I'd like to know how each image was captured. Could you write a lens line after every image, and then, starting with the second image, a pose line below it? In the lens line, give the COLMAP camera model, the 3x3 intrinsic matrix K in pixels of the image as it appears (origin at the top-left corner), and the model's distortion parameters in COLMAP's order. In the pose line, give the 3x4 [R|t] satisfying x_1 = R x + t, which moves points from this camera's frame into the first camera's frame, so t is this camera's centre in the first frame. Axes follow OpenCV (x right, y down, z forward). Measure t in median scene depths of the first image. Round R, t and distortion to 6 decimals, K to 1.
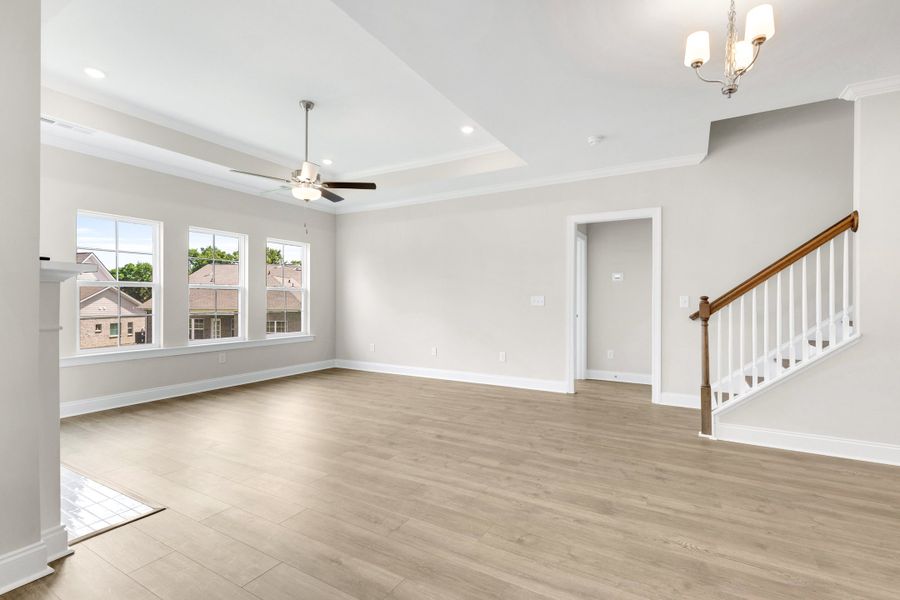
lens RADIAL K [[416.4, 0, 470.2], [0, 416.4, 302.5], [0, 0, 1]] dist [0.001775, 0.000364]
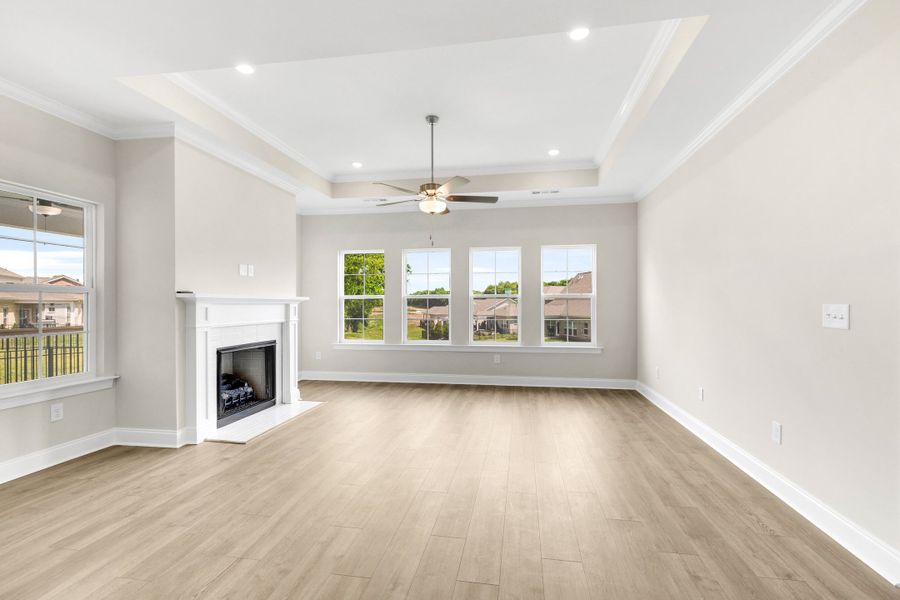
lens RADIAL K [[408.2, 0, 456.1], [0, 408.2, 307.2], [0, 0, 1]] dist [0.000843, 0.000083]
pose [[0.327835, 0.006324, -0.944714, 0.796797], [-0.003136, 0.999979, 0.005606, -0.026143], [0.944730, 0.001125, 0.327848, 1.004706]]
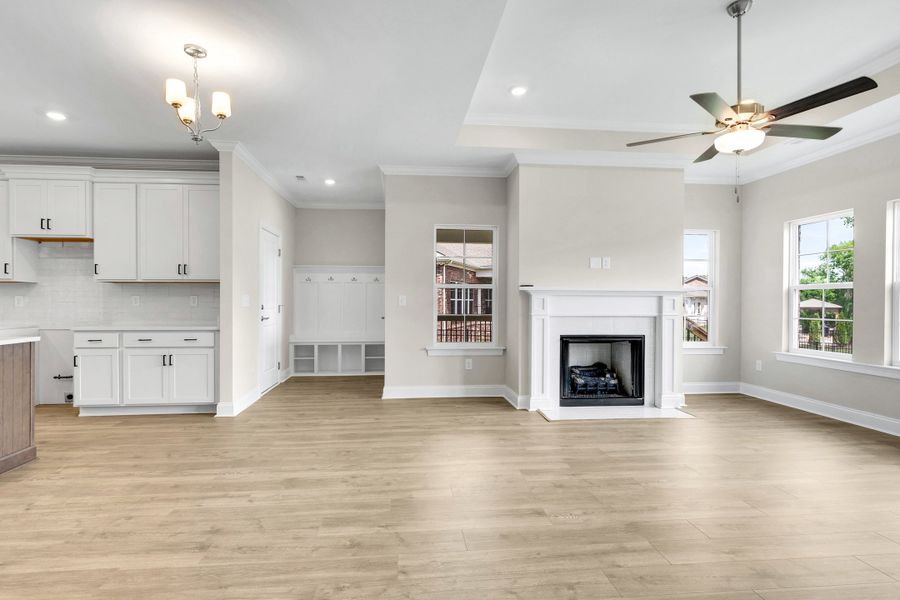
lens RADIAL K [[433.3, 0, 429.3], [0, 433.3, 301.8], [0, 0, 1]] dist [-0.002694, -0.000702]
pose [[-0.844352, -0.001129, -0.535788, 0.531618], [-0.006578, 0.999944, 0.008260, -0.013409], [0.535748, 0.010499, -0.844312, 1.822745]]
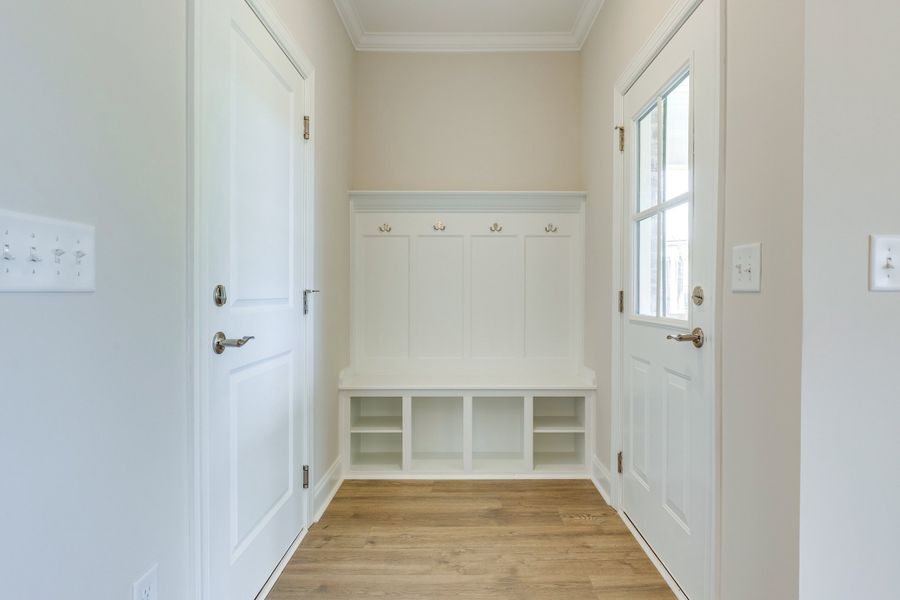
lens RADIAL K [[461.3, 0, 450.0], [0, 461.3, 300.0], [0, 0, 1]] dist [0.001086, 0.000060]
pose [[-0.888843, 0.004344, -0.458192, 0.133316], [-0.005720, 0.999772, 0.020575, 0.025850], [0.458177, 0.020909, -0.888615, 0.338759]]
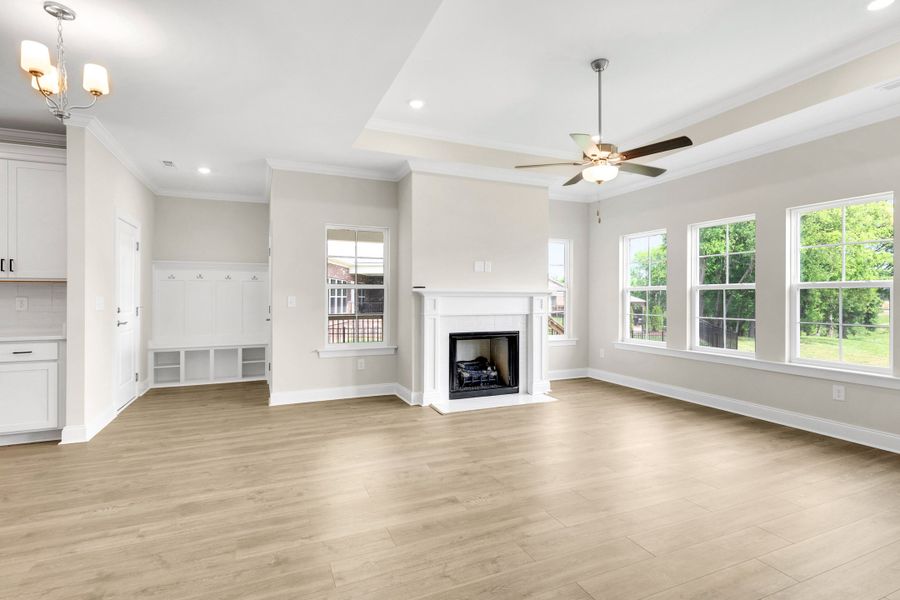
lens RADIAL K [[434.4, 0, 436.4], [0, 434.4, 295.2], [0, 0, 1]] dist [0.000072, 0.000042]
pose [[-0.636438, -0.002586, -0.771324, 0.632189], [-0.005272, 0.999986, 0.000997, -0.033311], [0.771310, 0.004701, -0.636442, 1.787992]]
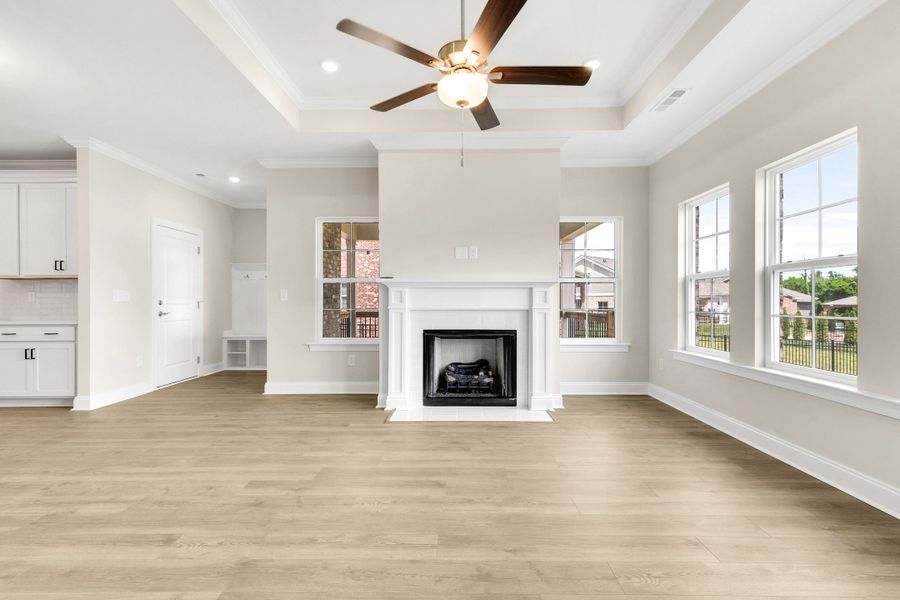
lens RADIAL K [[399.4, 0, 442.0], [0, 399.4, 297.9], [0, 0, 1]] dist [0.008820, 0.000100]
pose [[-0.891431, -0.000652, -0.453156, -0.188563], [-0.000776, 1.000000, 0.000087, 0.008600], [0.453156, 0.000429, -0.891431, 2.009659]]
